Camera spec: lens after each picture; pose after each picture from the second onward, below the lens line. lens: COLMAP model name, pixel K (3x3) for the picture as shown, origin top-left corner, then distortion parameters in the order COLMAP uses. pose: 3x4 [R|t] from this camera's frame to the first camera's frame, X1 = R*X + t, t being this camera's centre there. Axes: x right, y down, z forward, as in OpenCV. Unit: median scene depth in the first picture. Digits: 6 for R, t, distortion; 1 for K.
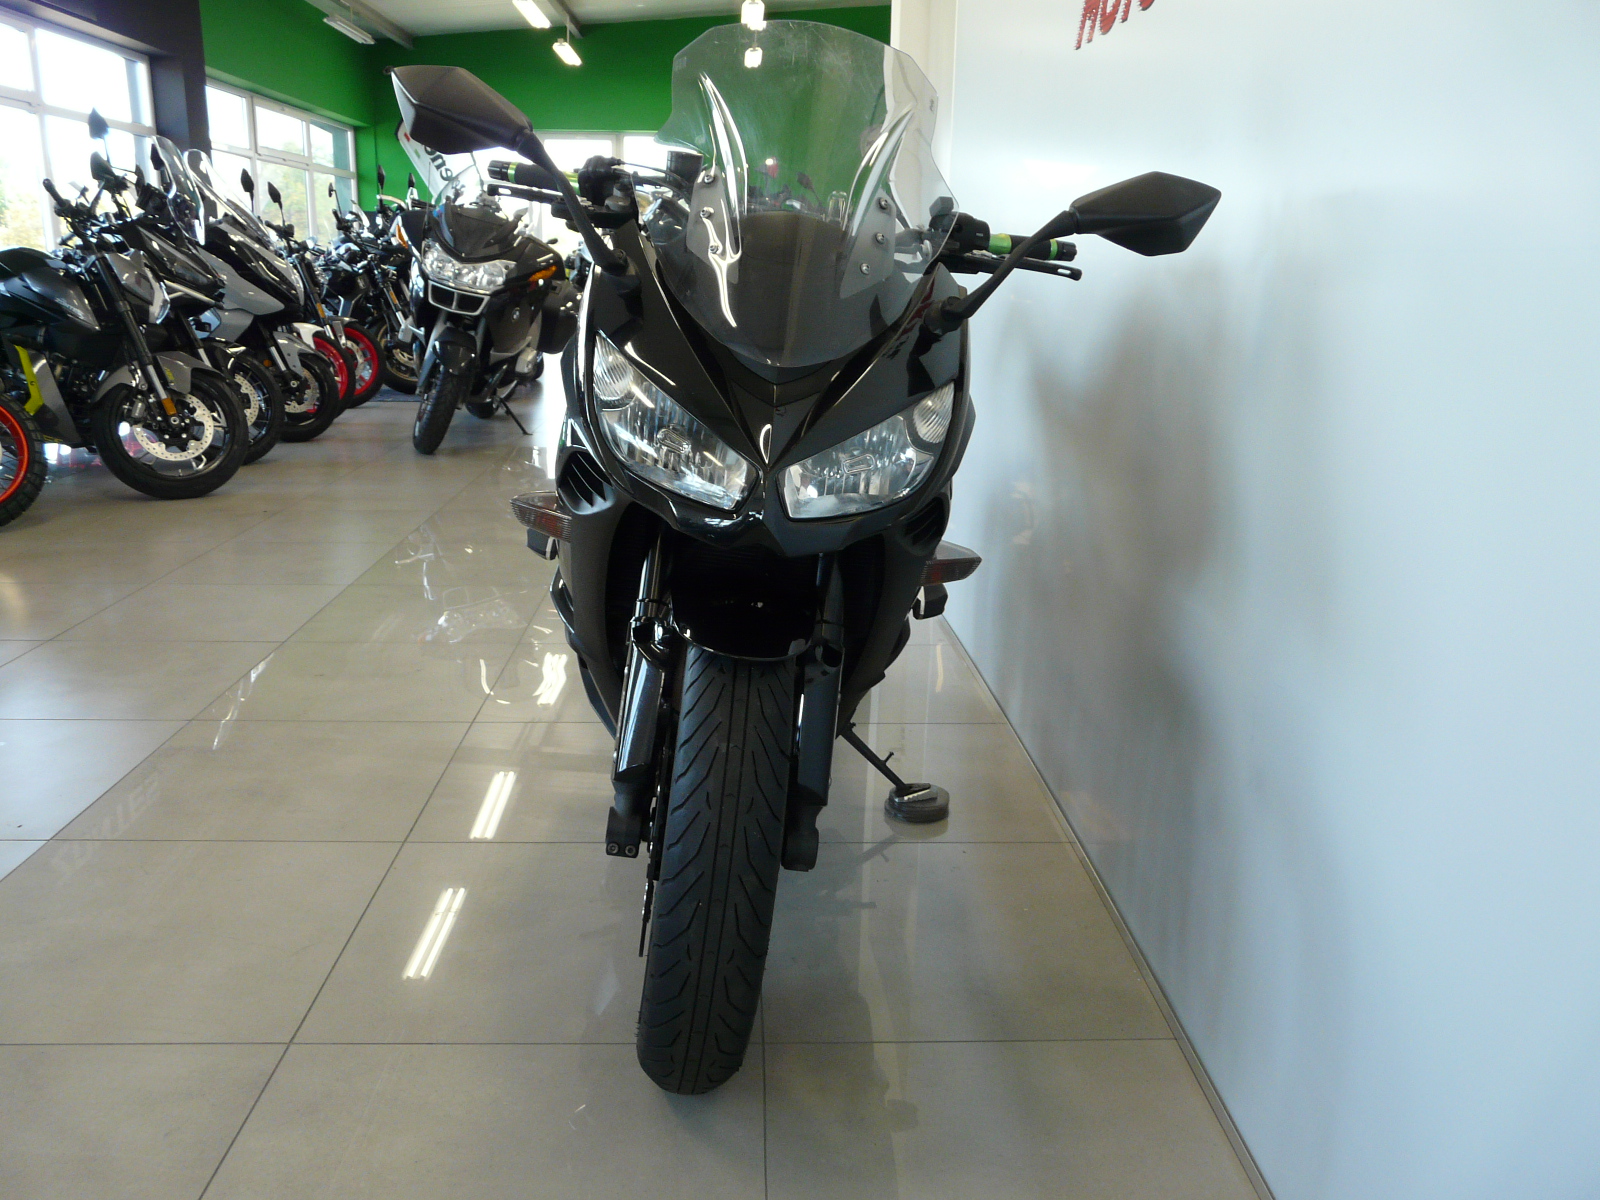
lens RADIAL K [[1328.5, 0, 802.9], [0, 1328.5, 605.9], [0, 0, 1]] dist [-0.078643, 0.099410]
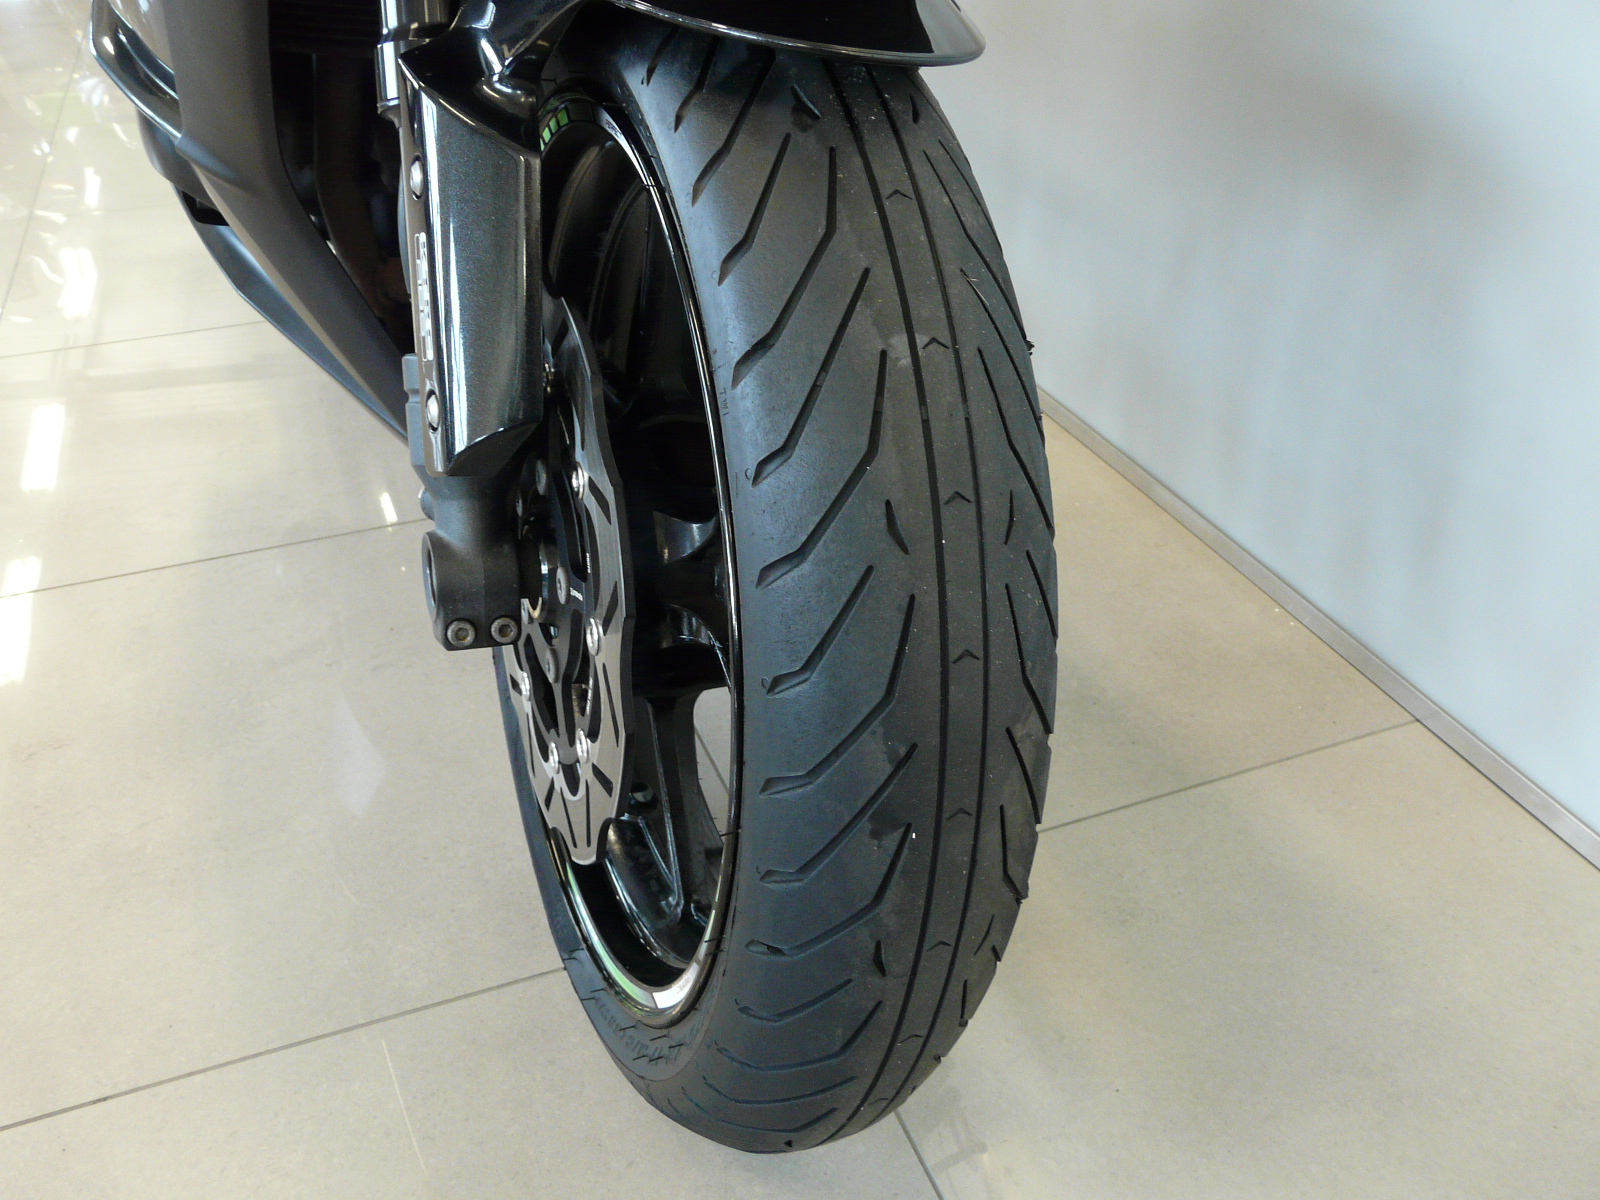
lens RADIAL K [[1328.5, 0, 788.9], [0, 1328.5, 596.2], [0, 0, 1]] dist [-0.078643, 0.099410]
pose [[0.946745, -0.190701, 0.259437, -0.039258], [0.096426, 0.936685, 0.336636, 0.011722], [-0.307208, -0.293692, 0.905190, 0.156768]]
